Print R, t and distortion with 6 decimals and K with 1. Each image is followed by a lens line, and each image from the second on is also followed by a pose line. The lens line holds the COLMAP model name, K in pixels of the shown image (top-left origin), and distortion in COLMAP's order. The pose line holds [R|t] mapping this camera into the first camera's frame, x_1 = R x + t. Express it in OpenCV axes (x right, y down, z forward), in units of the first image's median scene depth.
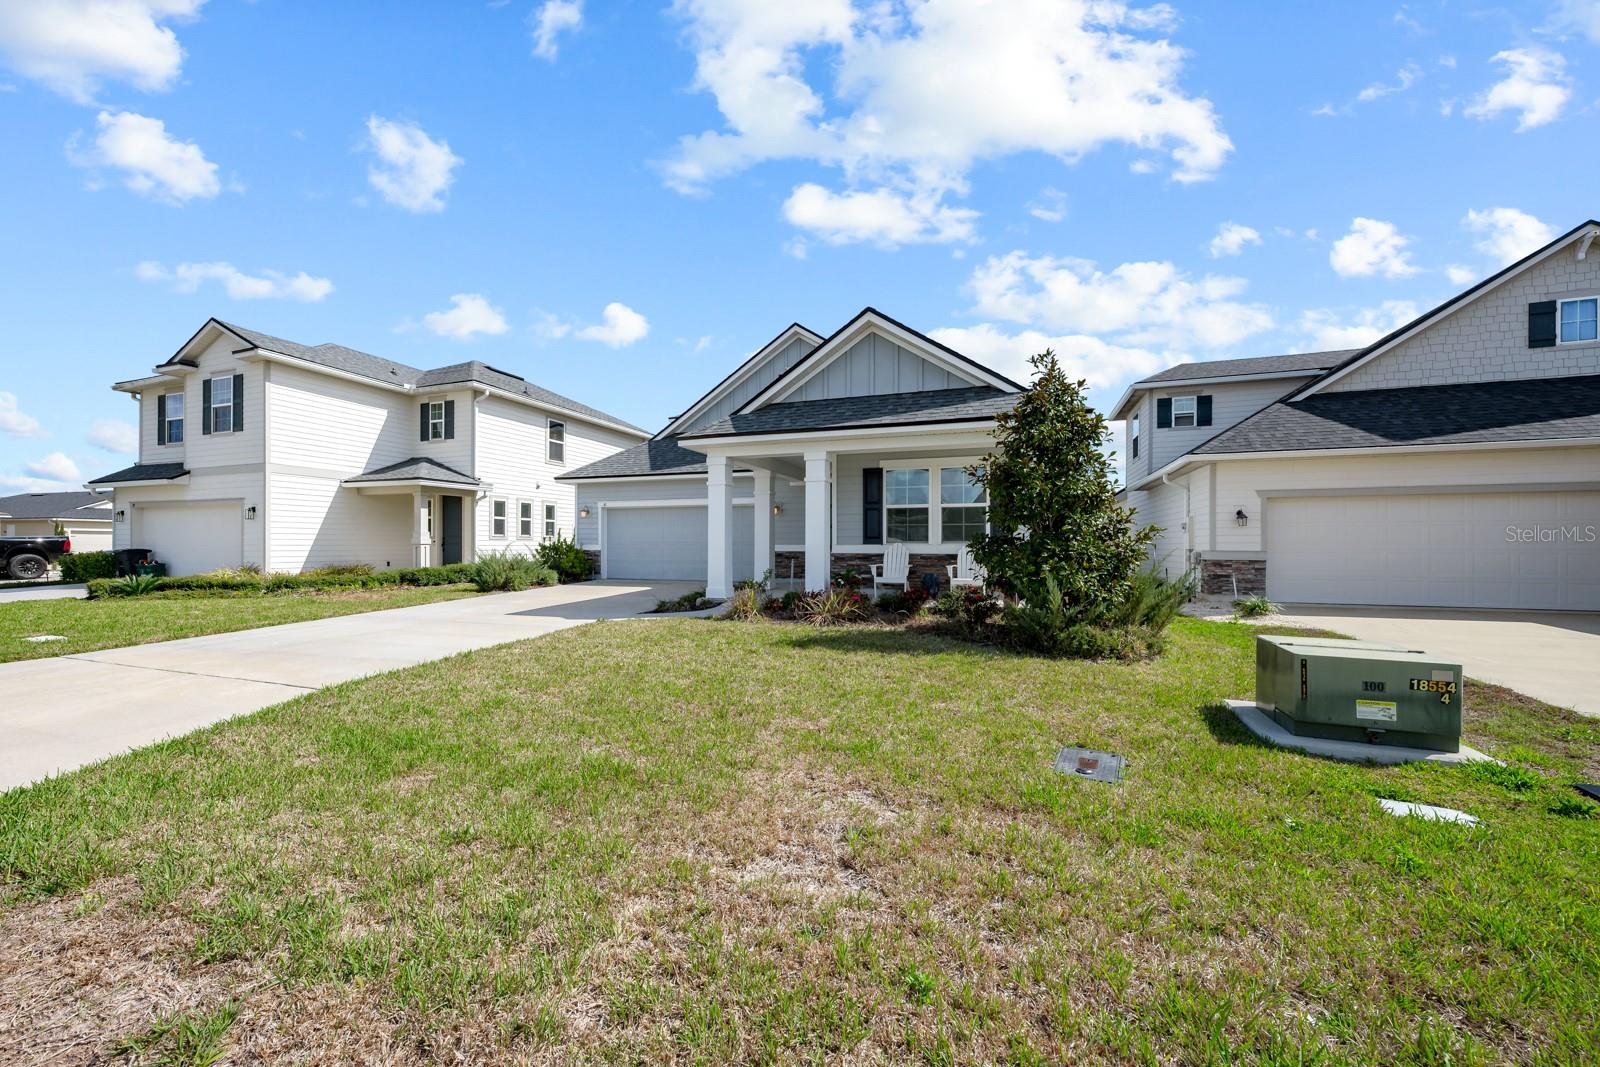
lens RADIAL K [[602.1, 0, 758.5], [0, 602.1, 550.9], [0, 0, 1]] dist [-0.000240, -0.000011]
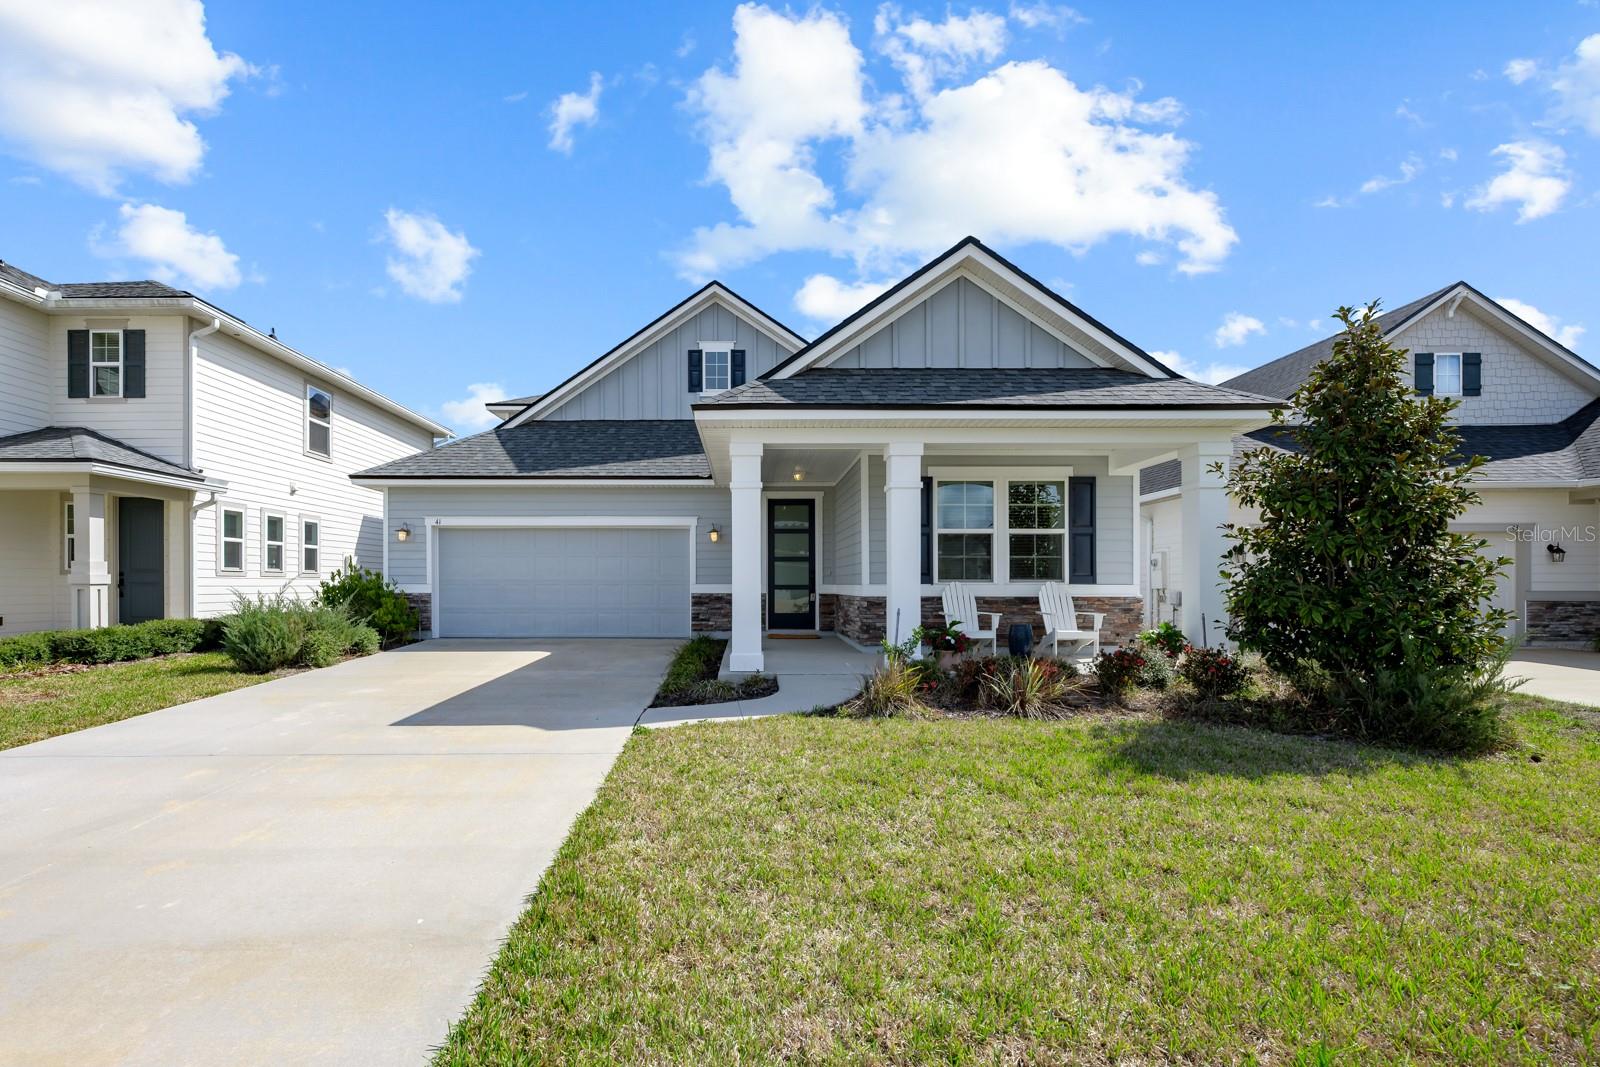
lens RADIAL K [[694.2, 0, 745.2], [0, 694.2, 586.0], [0, 0, 1]] dist [0.000508, 0.000148]
pose [[0.946049, -0.001655, 0.324020, -0.203250], [0.003889, 0.999973, -0.006247, -0.003237], [-0.324001, 0.007170, 0.946030, 0.220753]]
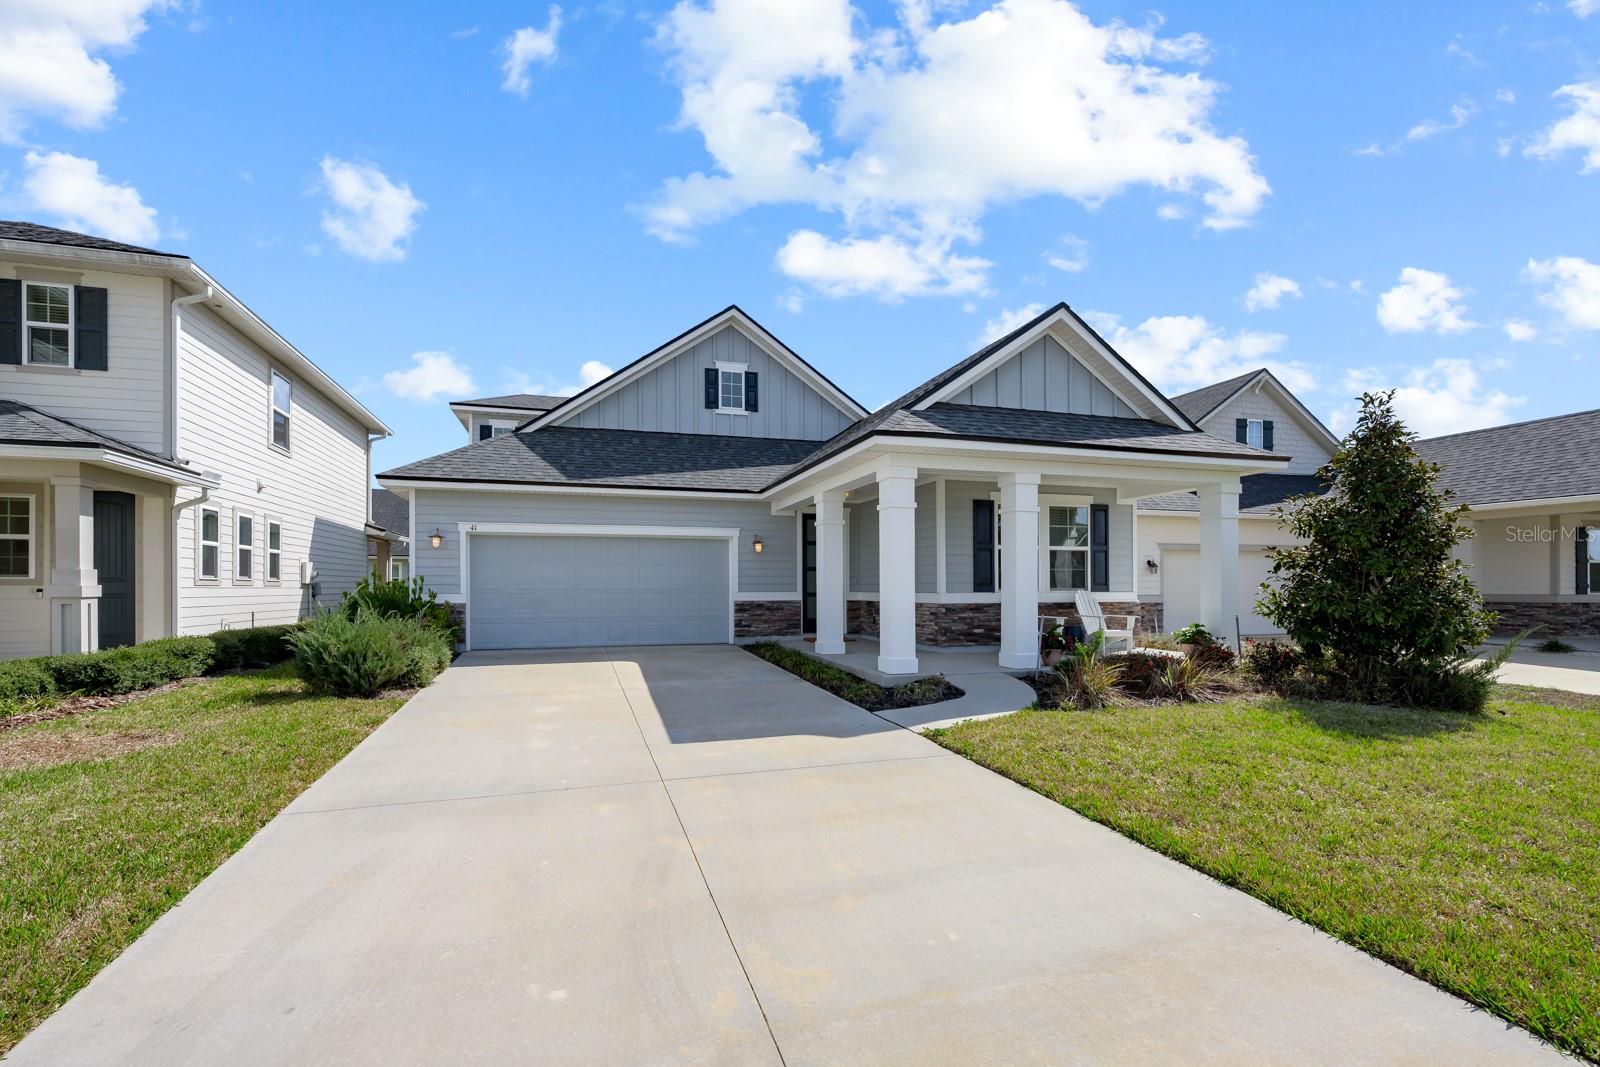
lens RADIAL K [[648.4, 0, 753.0], [0, 648.4, 589.5], [0, 0, 1]] dist [0.000038, 0.000117]
pose [[0.822963, -0.005548, 0.568067, -0.429107], [0.009293, 0.999950, -0.003697, -0.010866], [-0.568018, 0.008321, 0.822974, 0.336101]]
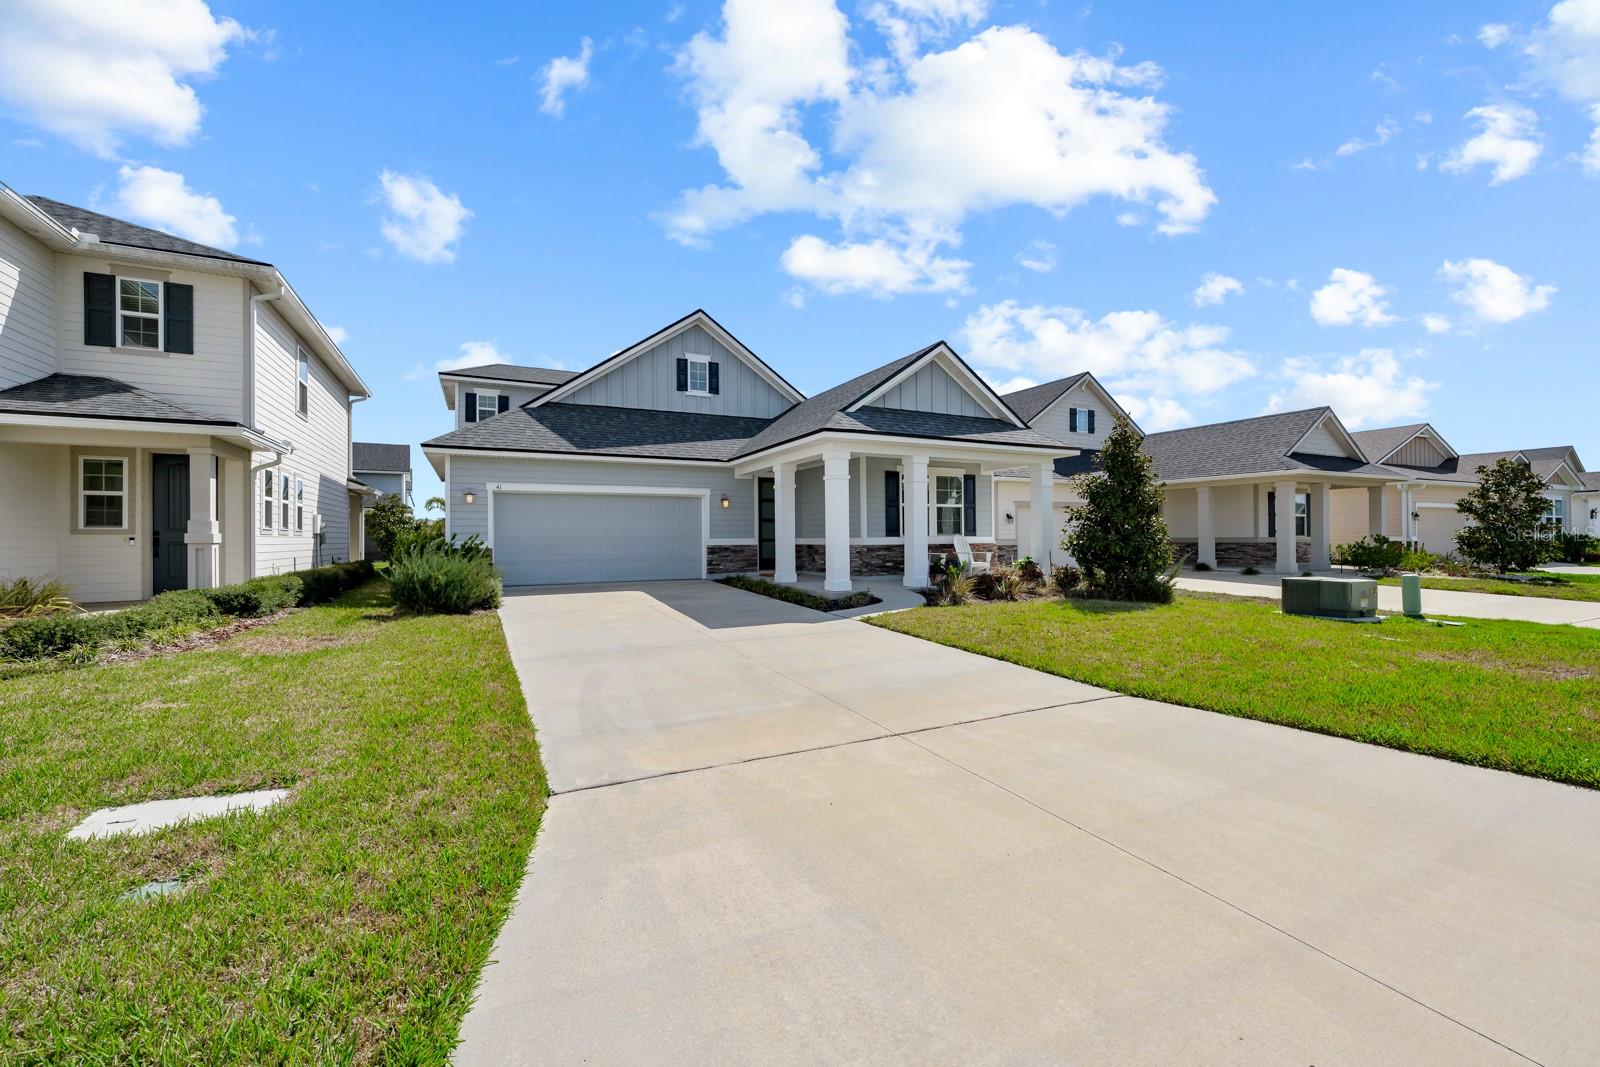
lens RADIAL K [[636.4, 0, 792.1], [0, 636.4, 542.6], [0, 0, 1]] dist [0.001073, 0.000348]
pose [[0.699947, -0.013079, 0.714075, -0.613633], [0.016359, 0.999864, 0.002279, -0.004305], [-0.714007, 0.010086, 0.700066, 0.210298]]
